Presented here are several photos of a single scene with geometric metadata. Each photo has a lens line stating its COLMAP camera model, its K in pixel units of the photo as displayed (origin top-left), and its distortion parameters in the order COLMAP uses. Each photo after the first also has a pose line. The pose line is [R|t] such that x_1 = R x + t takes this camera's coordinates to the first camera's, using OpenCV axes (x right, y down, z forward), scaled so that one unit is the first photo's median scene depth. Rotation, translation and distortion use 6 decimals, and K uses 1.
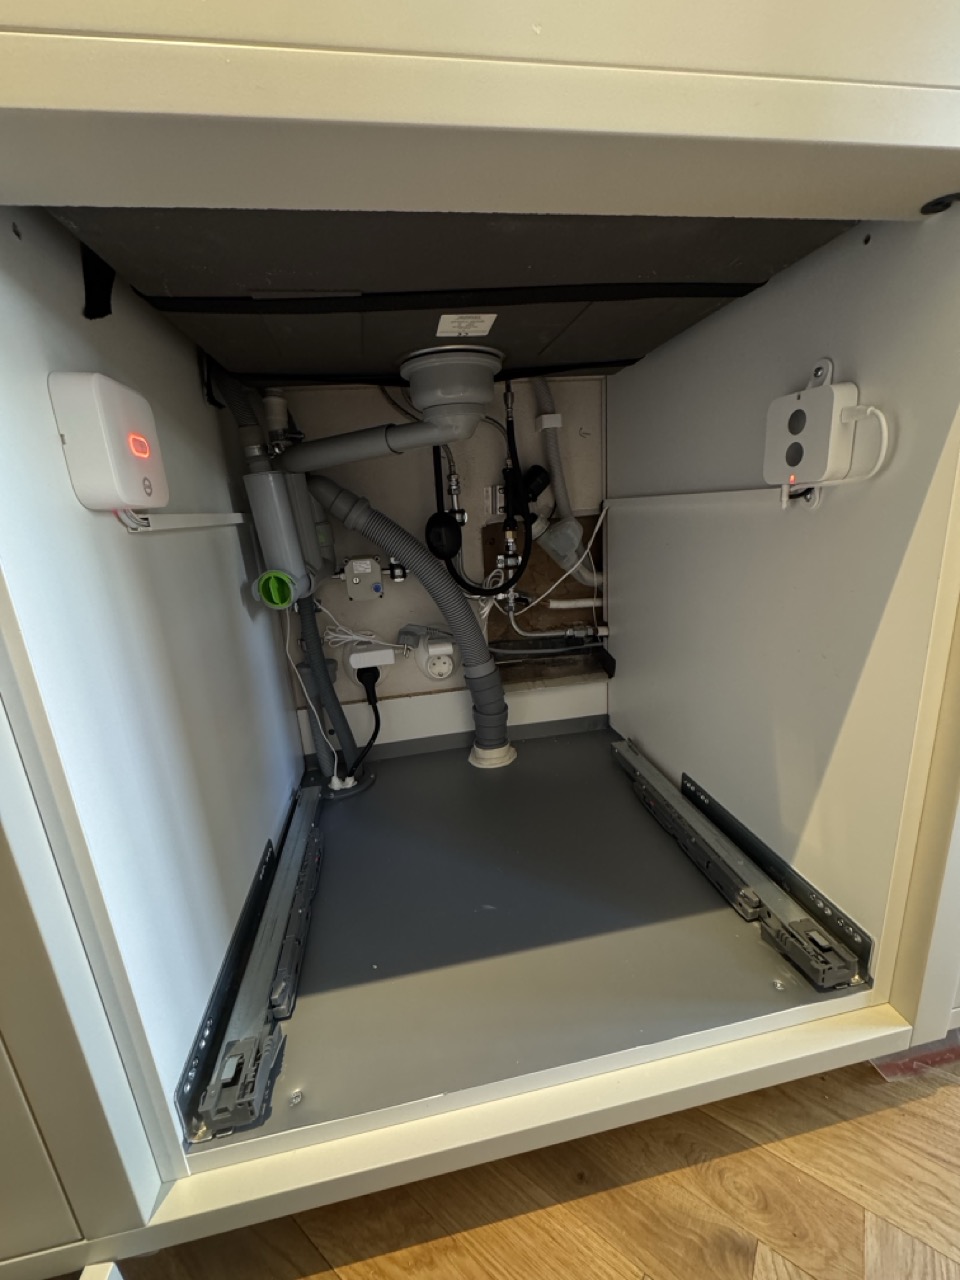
lens RADIAL K [[515.6, 0, 480.0], [0, 515.6, 640.0], [0, 0, 1]] dist [-0.023926, 0.024673]
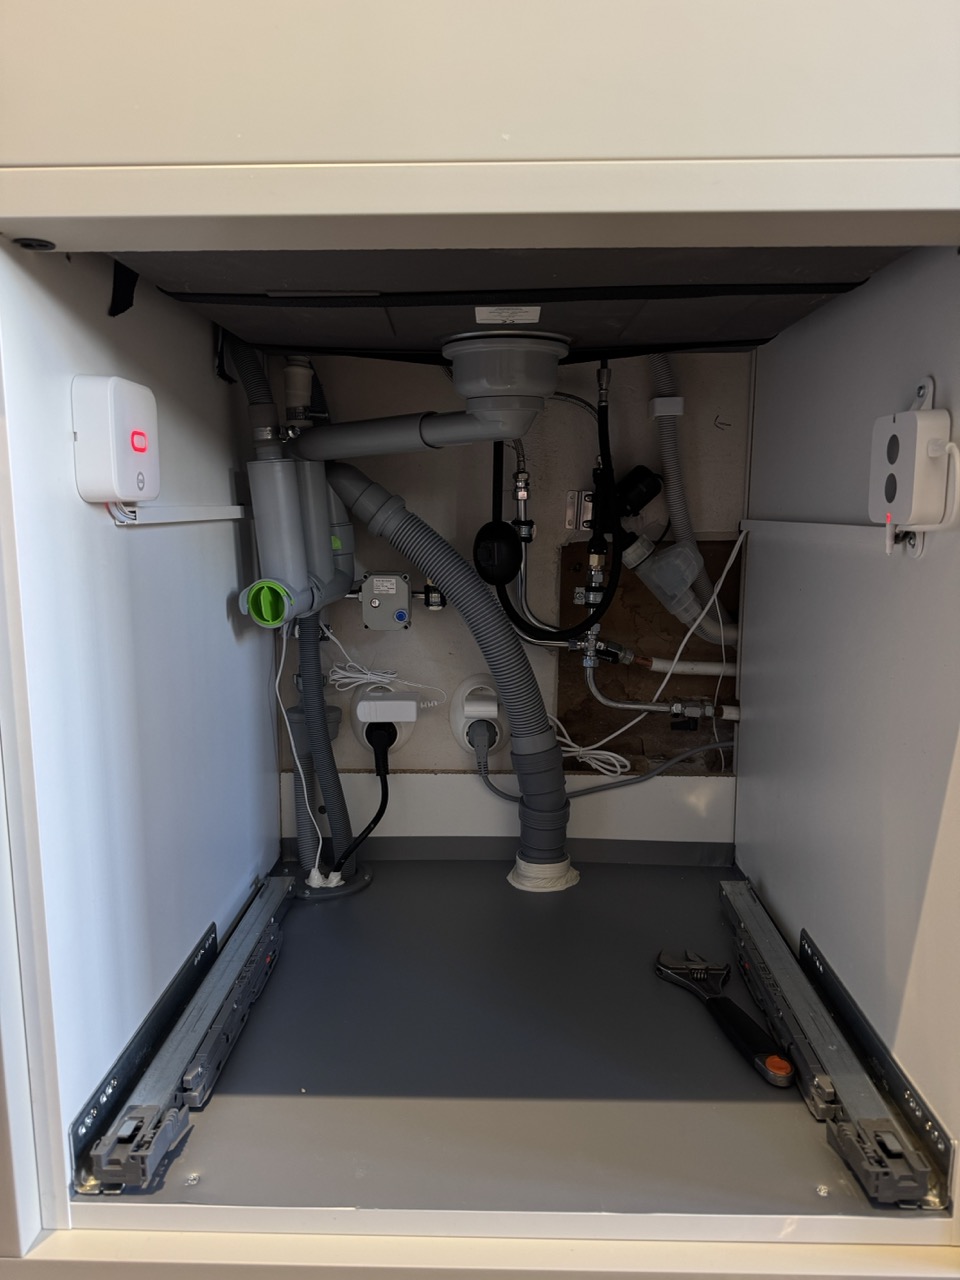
lens RADIAL K [[908.6, 0, 480.0], [0, 908.6, 640.0], [0, 0, 1]] dist [0.042215, -0.002827]
pose [[0.978582, 0.096566, -0.181804, 0.174993], [-0.114178, 0.989464, -0.089016, 0.043190], [0.171293, 0.107868, 0.979297, -0.299739]]
